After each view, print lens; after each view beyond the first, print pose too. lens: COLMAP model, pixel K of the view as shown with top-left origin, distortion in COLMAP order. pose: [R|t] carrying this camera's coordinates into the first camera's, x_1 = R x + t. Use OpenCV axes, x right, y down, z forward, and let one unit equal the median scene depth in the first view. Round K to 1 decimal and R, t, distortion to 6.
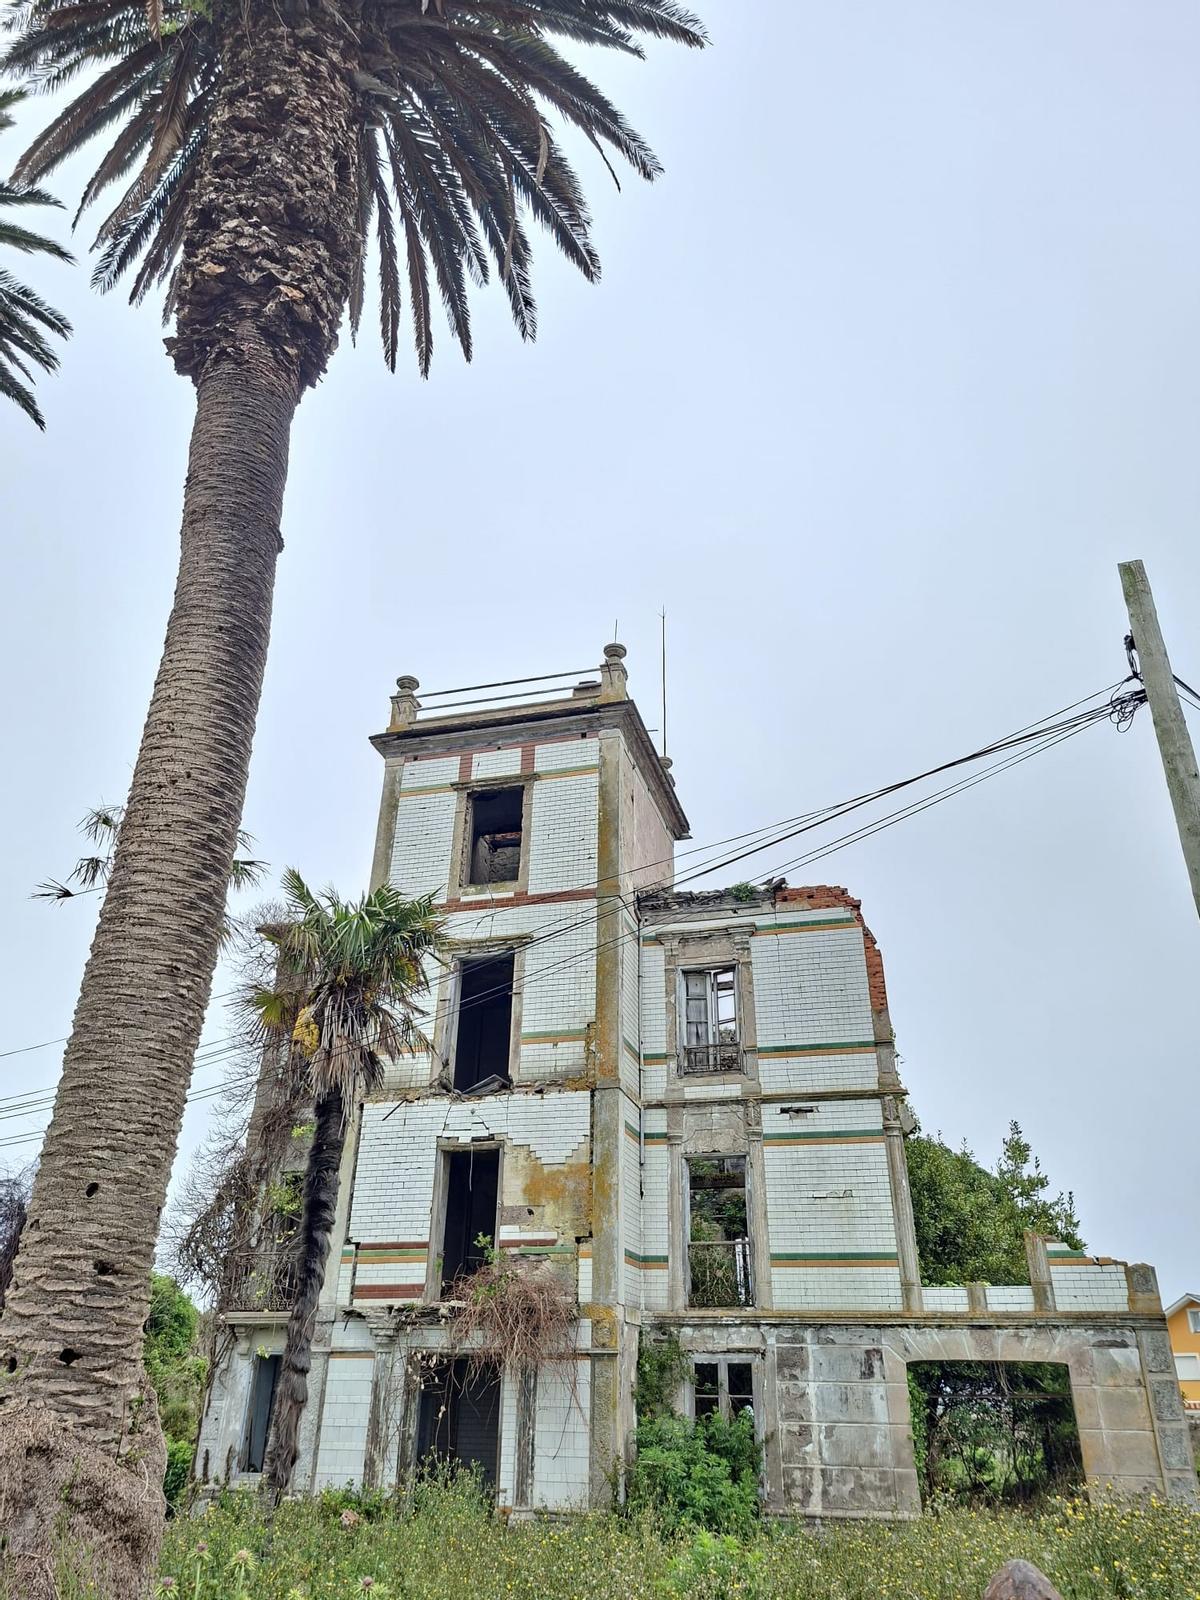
lens RADIAL K [[1106.4, 0, 595.6], [0, 1106.4, 785.8], [0, 0, 1]] dist [0.092779, -0.111682]
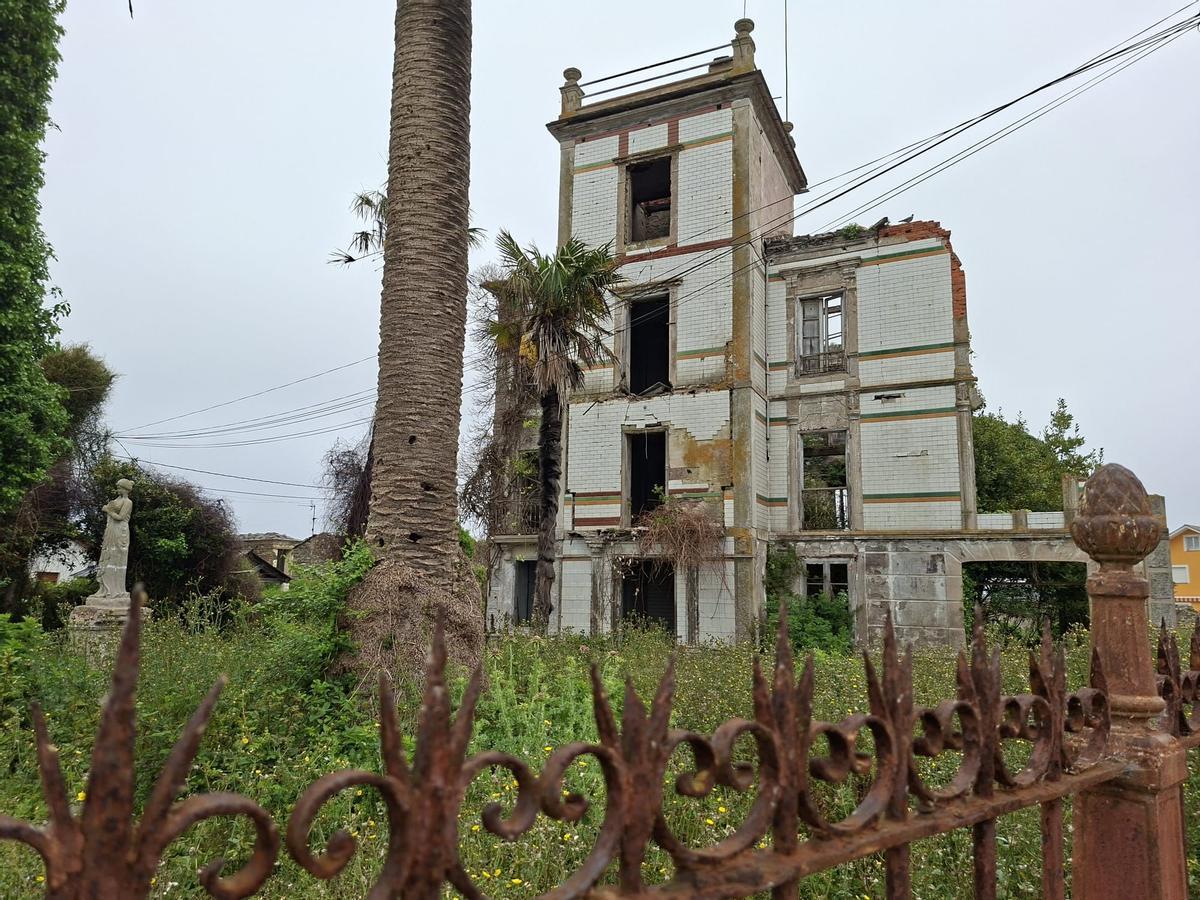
lens RADIAL K [[829.8, 0, 596.2], [0, 829.8, 465.8], [0, 0, 1]] dist [0.092779, -0.111682]
pose [[0.987061, -0.022626, -0.158741, -0.006934], [0.074648, 0.941011, 0.330039, 0.012023], [0.141910, -0.337618, 0.930524, -0.010109]]
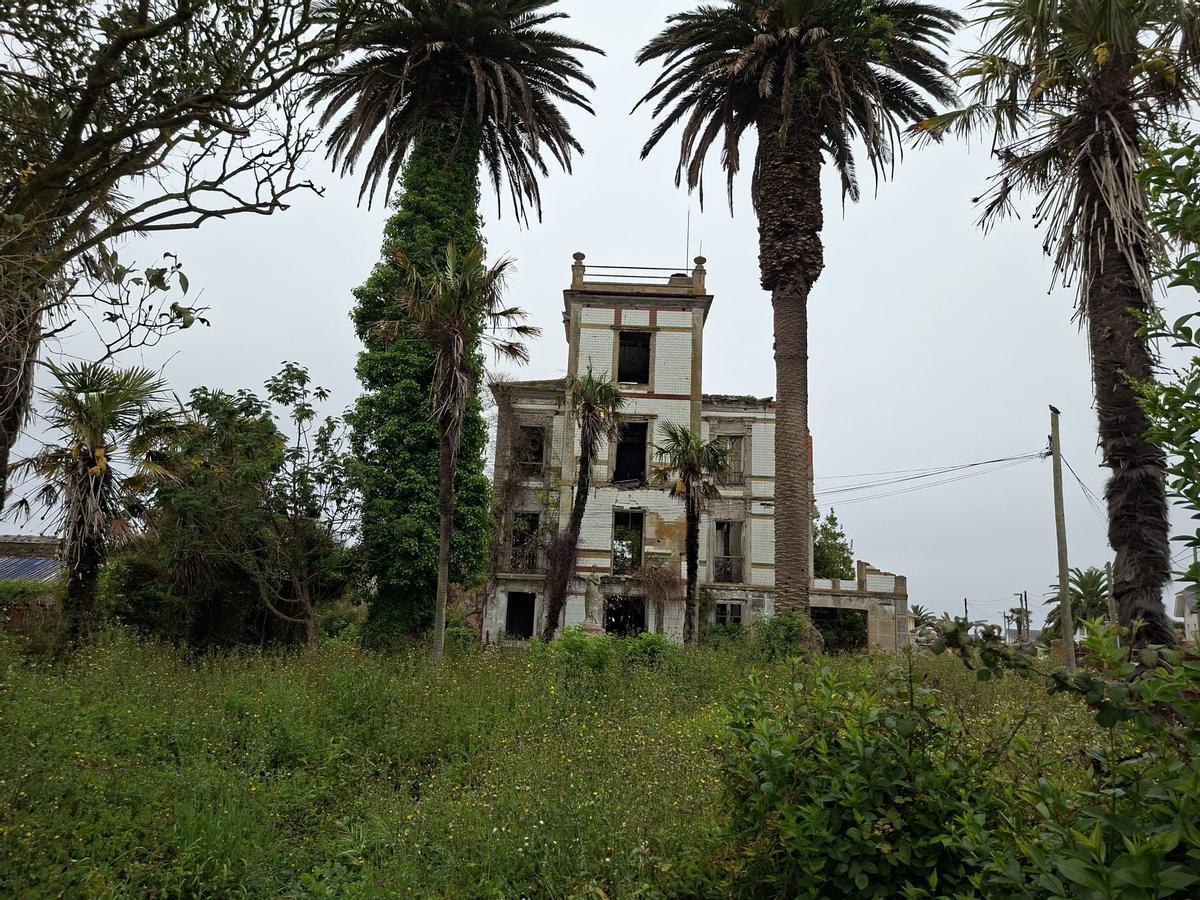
lens RADIAL K [[829.8, 0, 601.4], [0, 829.8, 449.8], [0, 0, 1]] dist [0.092779, -0.111682]
pose [[0.965620, 0.080555, 0.247161, -0.594496], [-0.151288, 0.947321, 0.282305, -0.246539], [-0.211400, -0.309991, 0.926939, -0.464578]]
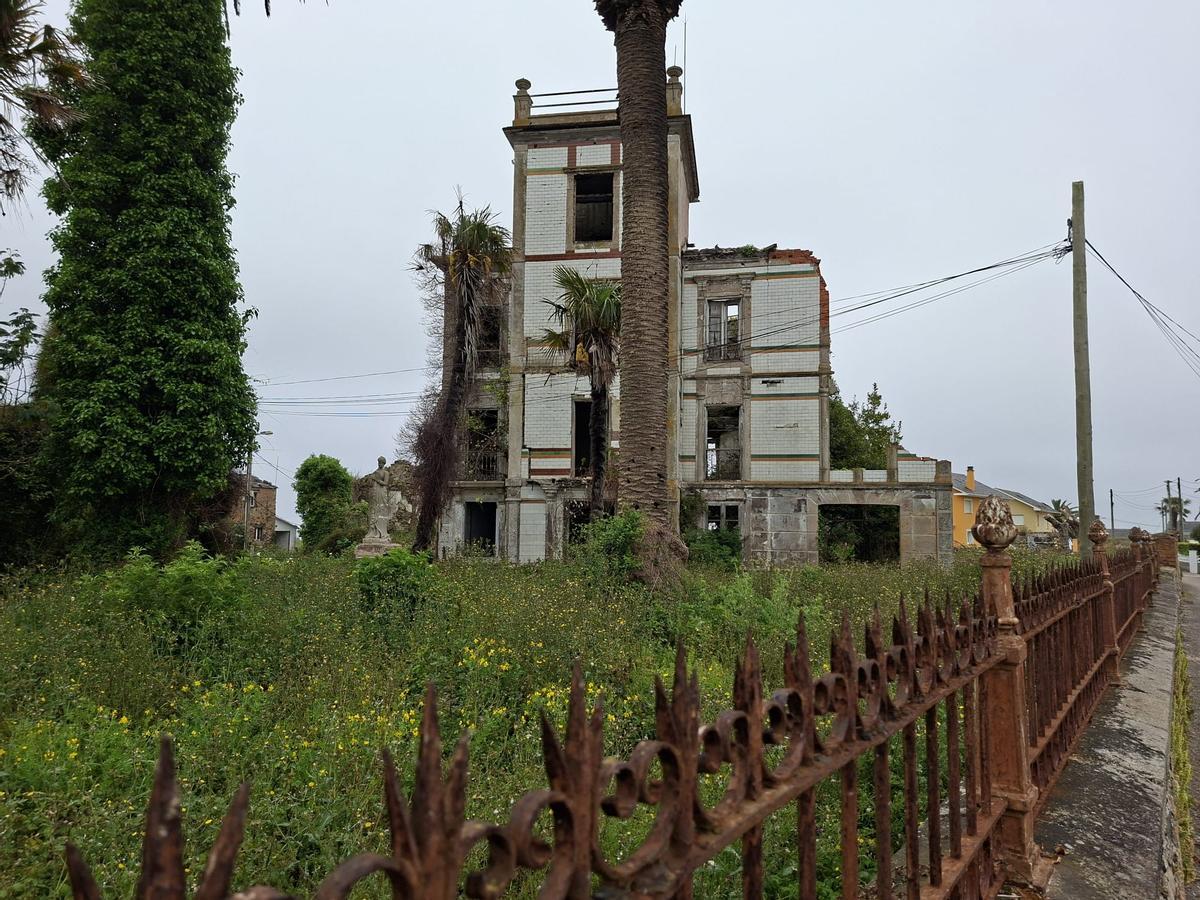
lens RADIAL K [[829.8, 0, 595.7], [0, 829.8, 470.1], [0, 0, 1]] dist [0.092779, -0.111682]
pose [[0.994597, 0.003477, 0.103750, -0.252035], [-0.046581, 0.908122, 0.416106, -0.131228], [-0.092770, -0.418691, 0.903378, -0.253798]]
